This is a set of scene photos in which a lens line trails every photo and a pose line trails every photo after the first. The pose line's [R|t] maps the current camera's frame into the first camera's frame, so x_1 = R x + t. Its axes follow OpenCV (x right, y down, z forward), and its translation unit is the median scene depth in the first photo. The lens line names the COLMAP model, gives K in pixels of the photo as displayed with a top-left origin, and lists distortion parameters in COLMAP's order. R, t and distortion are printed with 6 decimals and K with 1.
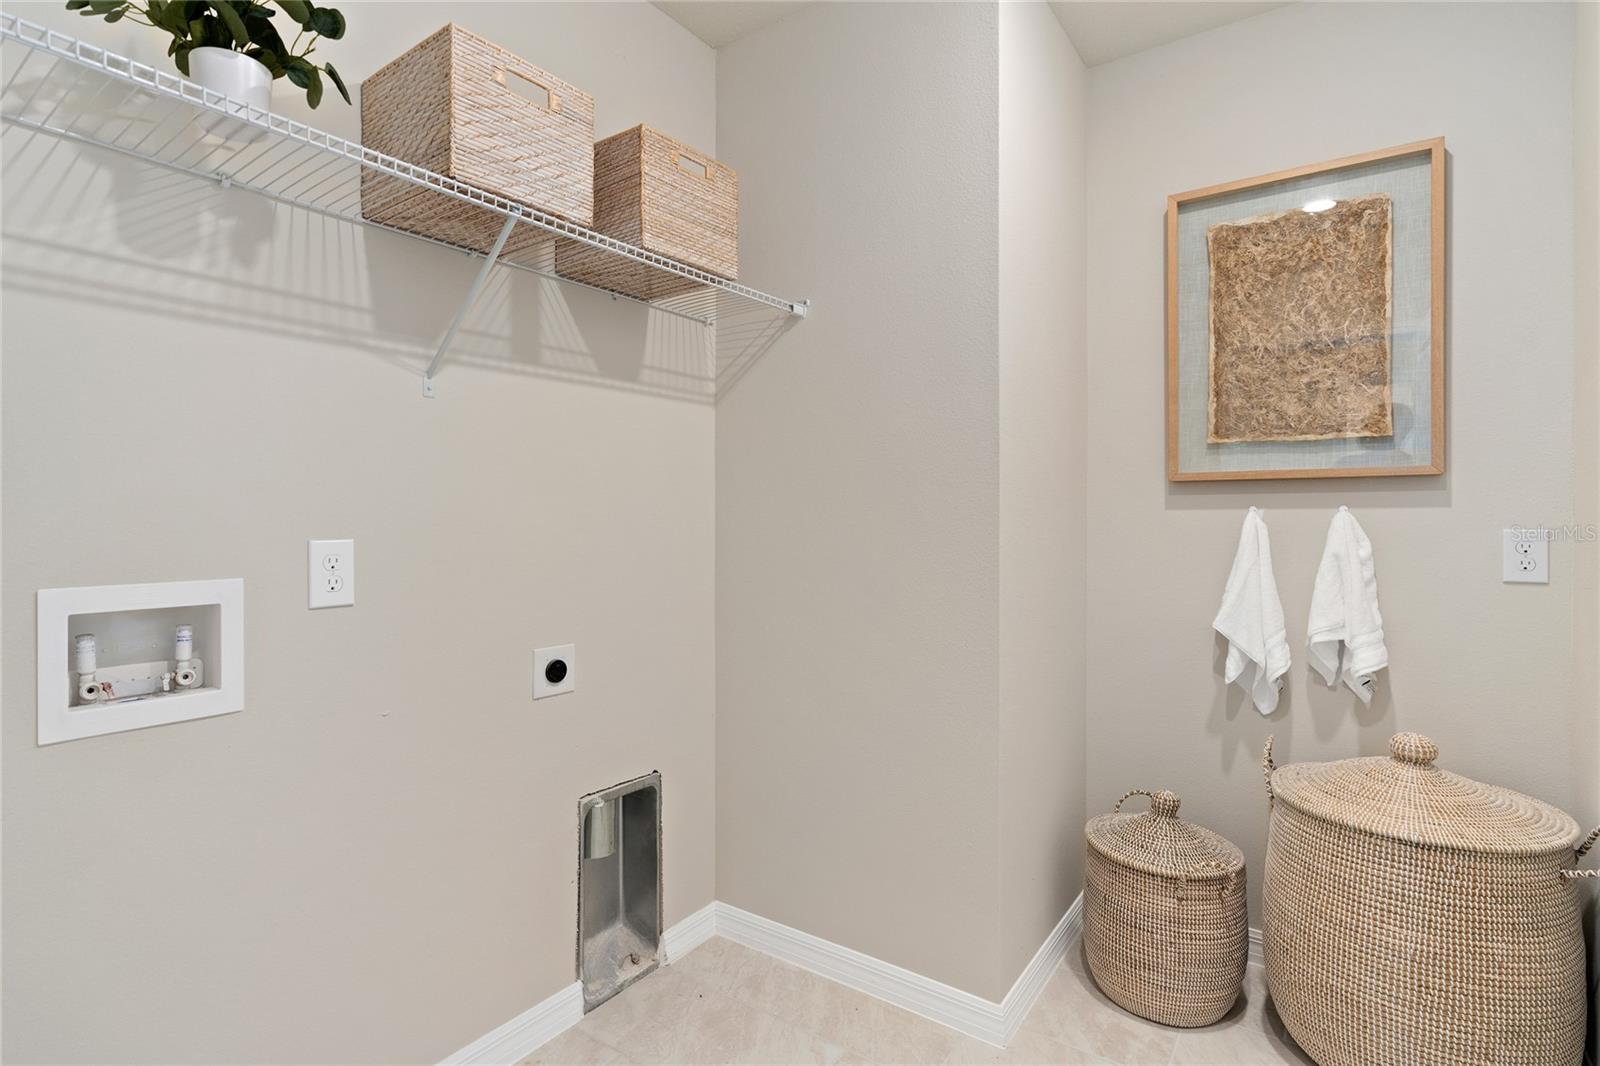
lens RADIAL K [[761.9, 0, 805.7], [0, 761.9, 524.5], [0, 0, 1]] dist [0.002952, 0.000059]
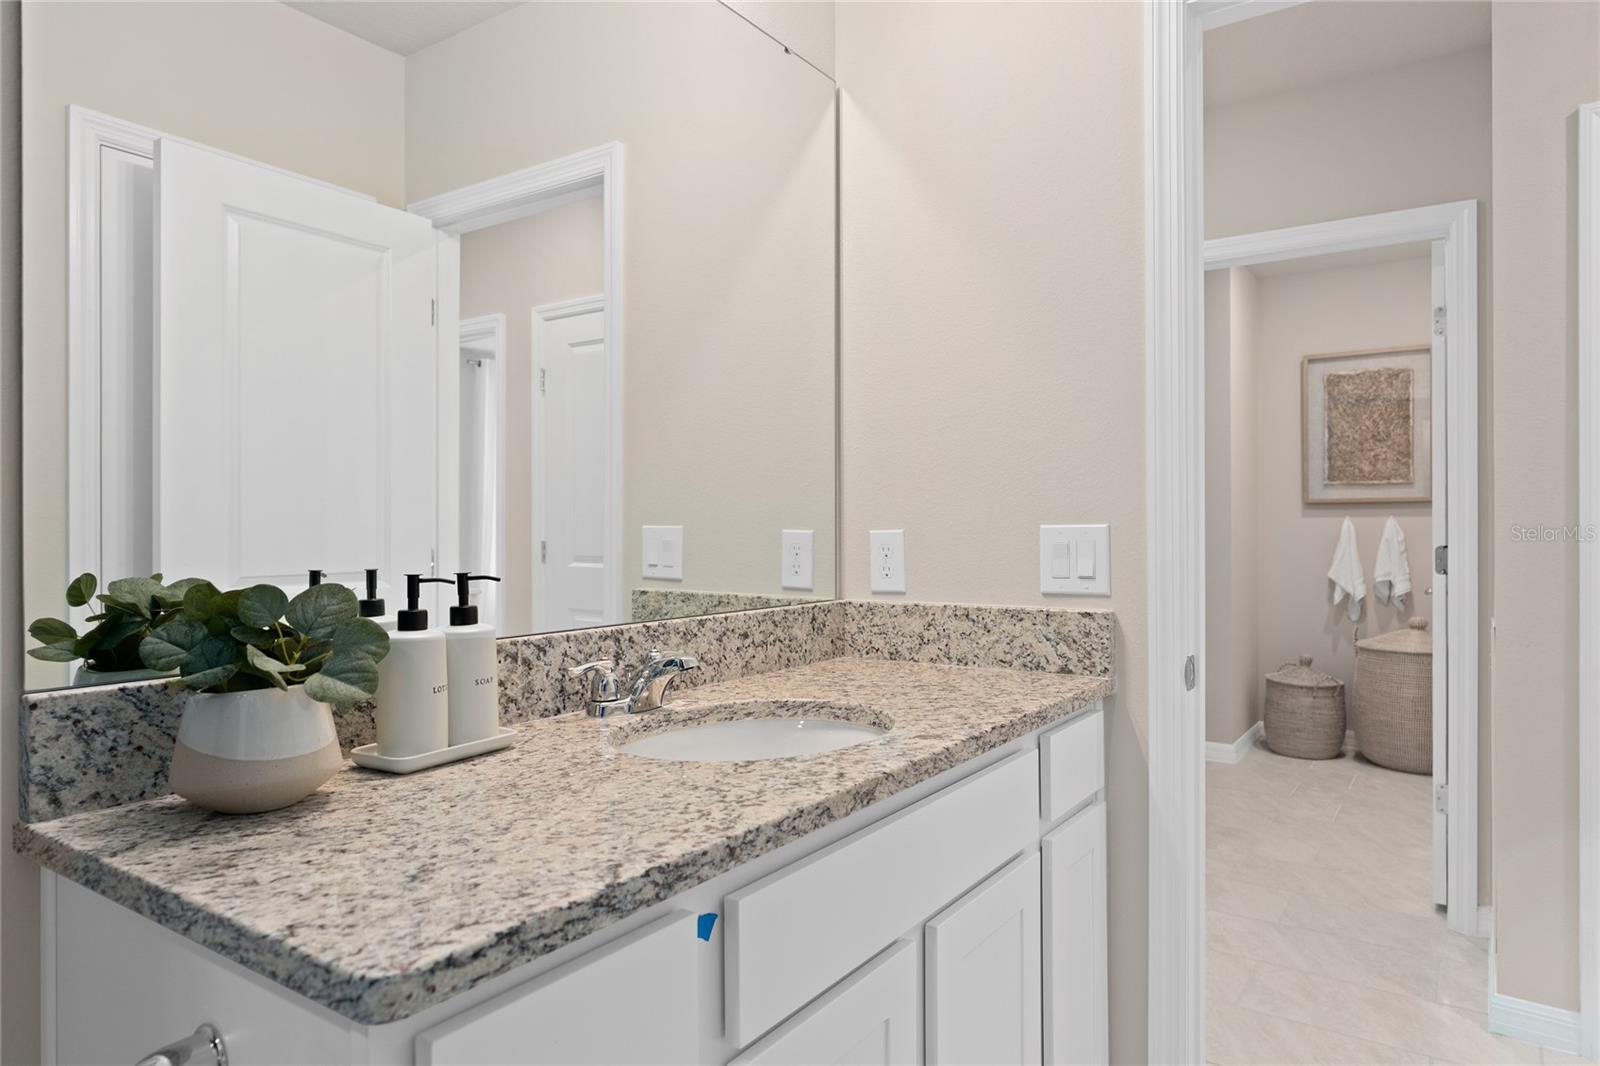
lens RADIAL K [[966.3, 0, 795.7], [0, 966.3, 531.7], [0, 0, 1]] dist [0.001423, 0.000698]
pose [[0.999978, -0.001328, 0.006519, -0.903345], [0.001365, 0.999982, -0.005808, 0.031307], [-0.006512, 0.005817, 0.999962, -1.571684]]
